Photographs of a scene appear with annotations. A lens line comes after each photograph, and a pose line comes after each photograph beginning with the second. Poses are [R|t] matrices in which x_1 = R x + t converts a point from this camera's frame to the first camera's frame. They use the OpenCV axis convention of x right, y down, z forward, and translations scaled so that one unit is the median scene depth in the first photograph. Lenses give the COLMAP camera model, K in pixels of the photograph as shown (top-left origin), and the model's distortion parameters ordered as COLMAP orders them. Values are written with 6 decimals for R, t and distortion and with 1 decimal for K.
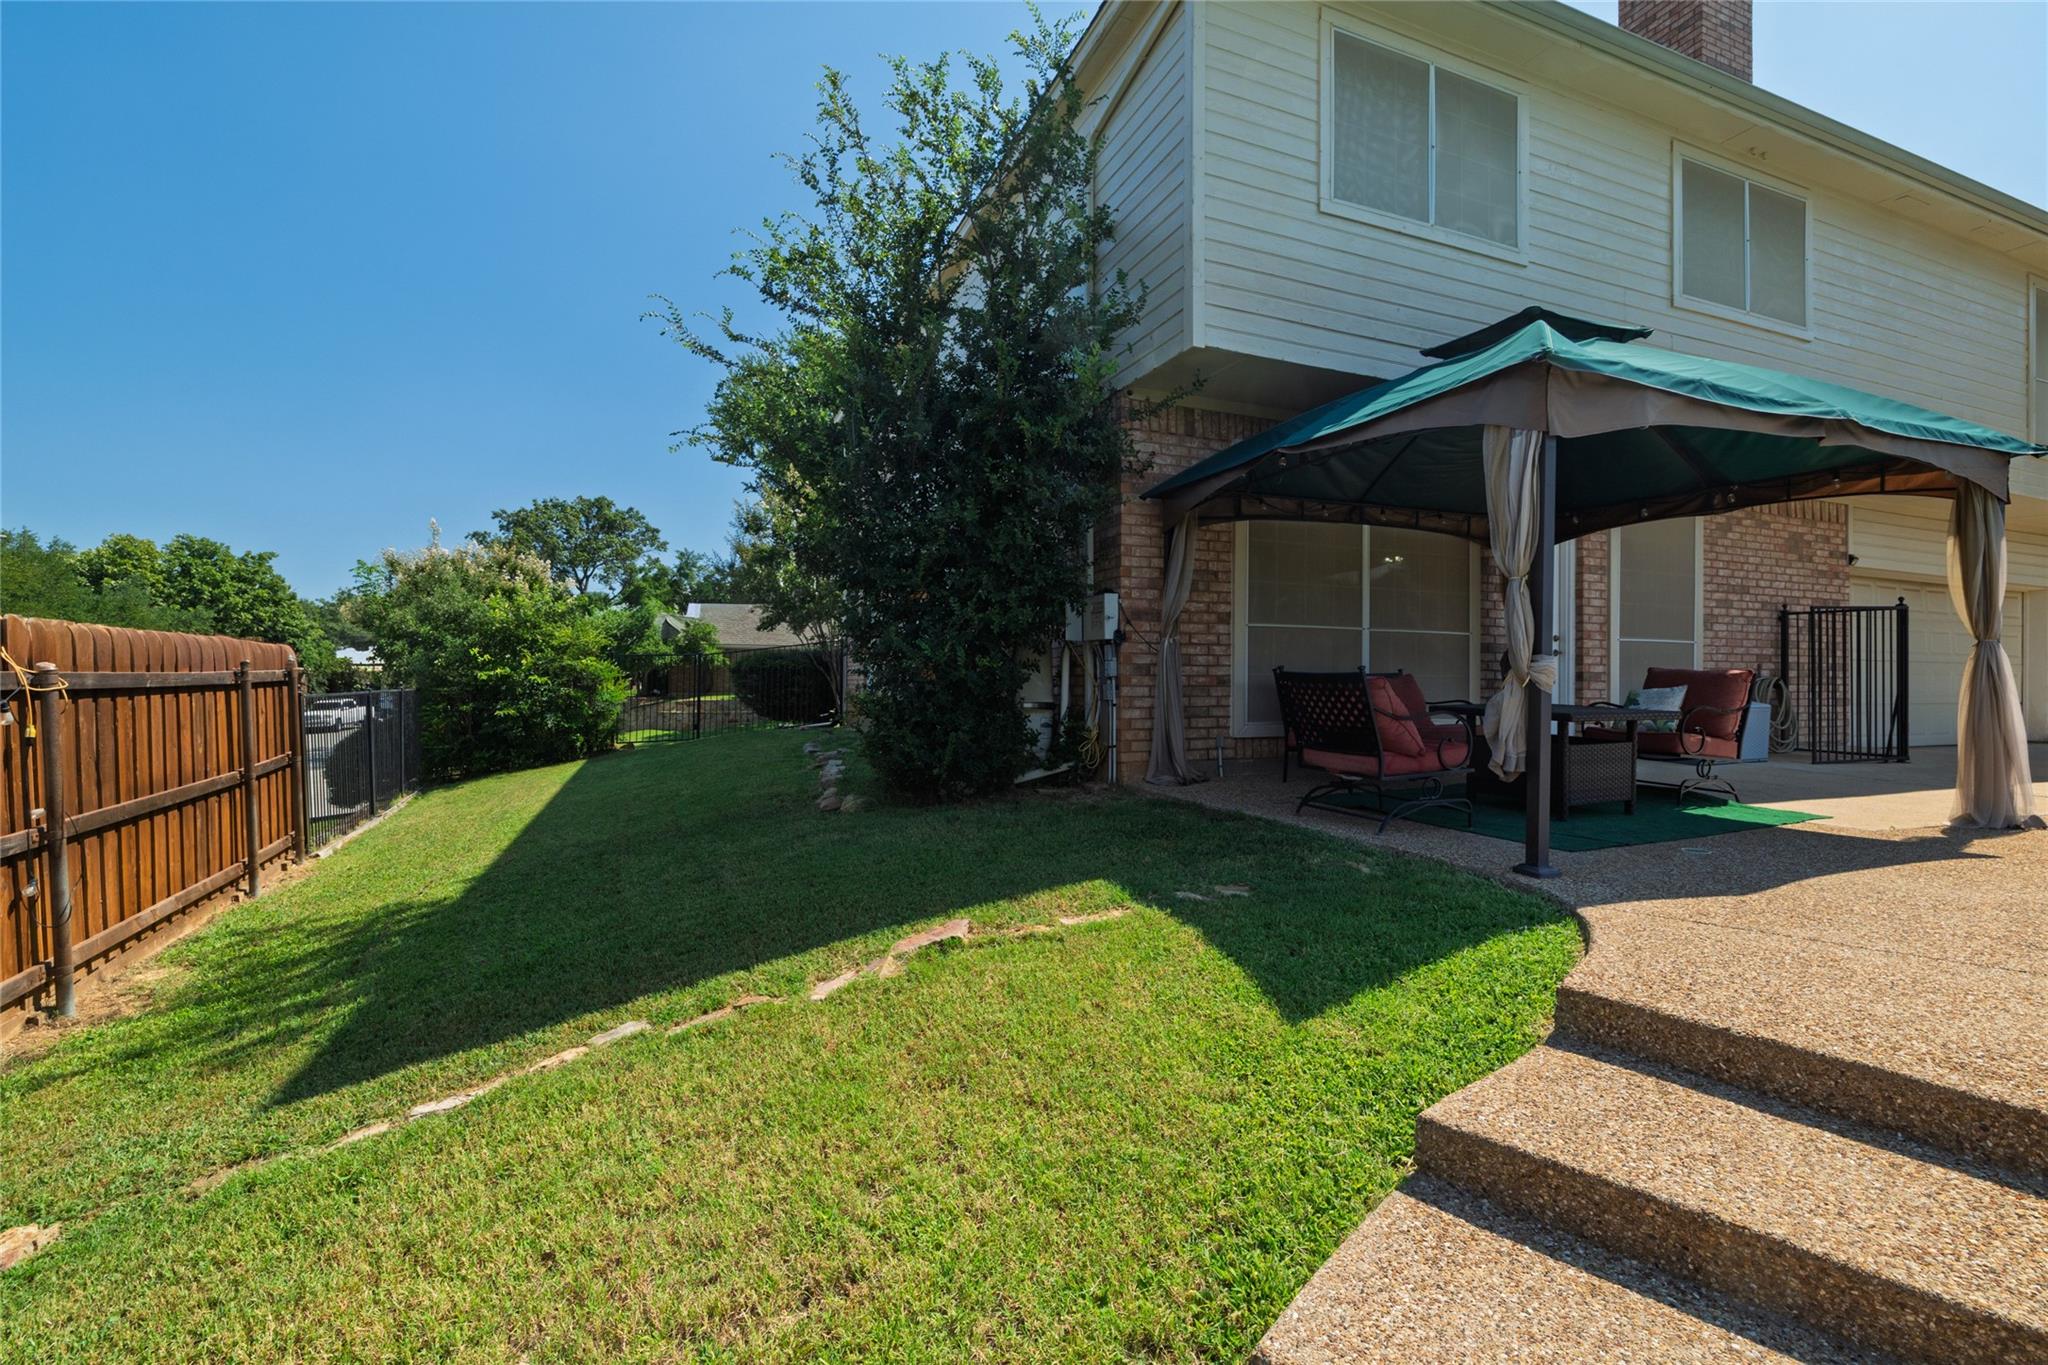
lens RADIAL K [[891.1, 0, 1030.4], [0, 891.1, 689.1], [0, 0, 1]] dist [-0.002489, 0.003168]
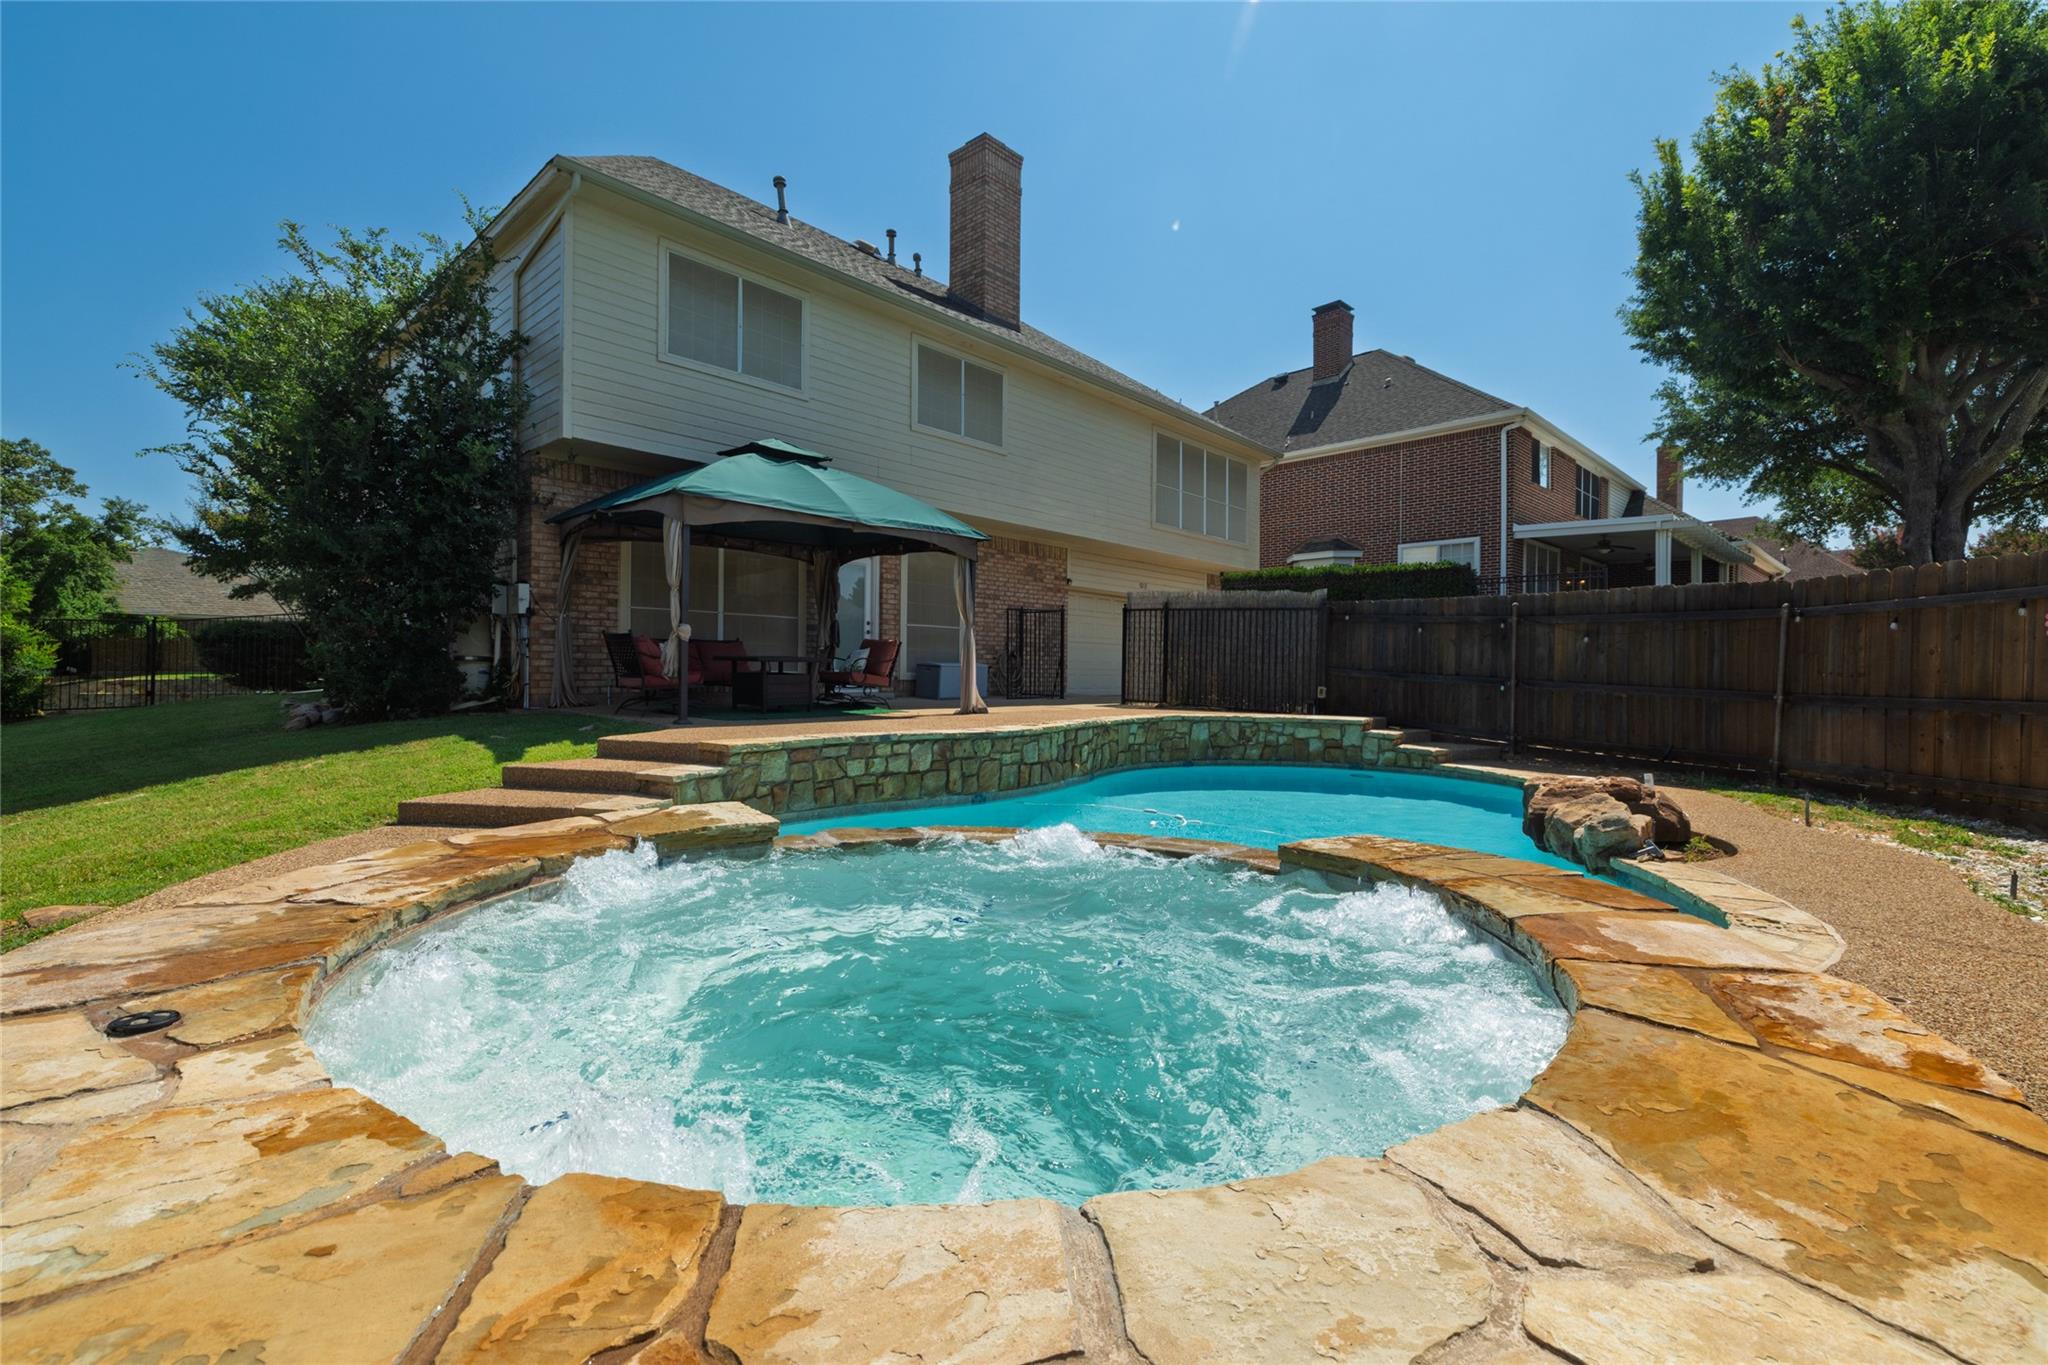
lens RADIAL K [[891.1, 0, 1020.6], [0, 891.1, 680.9], [0, 0, 1]] dist [-0.002489, 0.003168]
pose [[0.909850, 0.000073, 0.414937, 0.223519], [-0.002593, 0.999981, 0.005510, 0.046738], [-0.414929, -0.006090, 0.909833, -0.712789]]
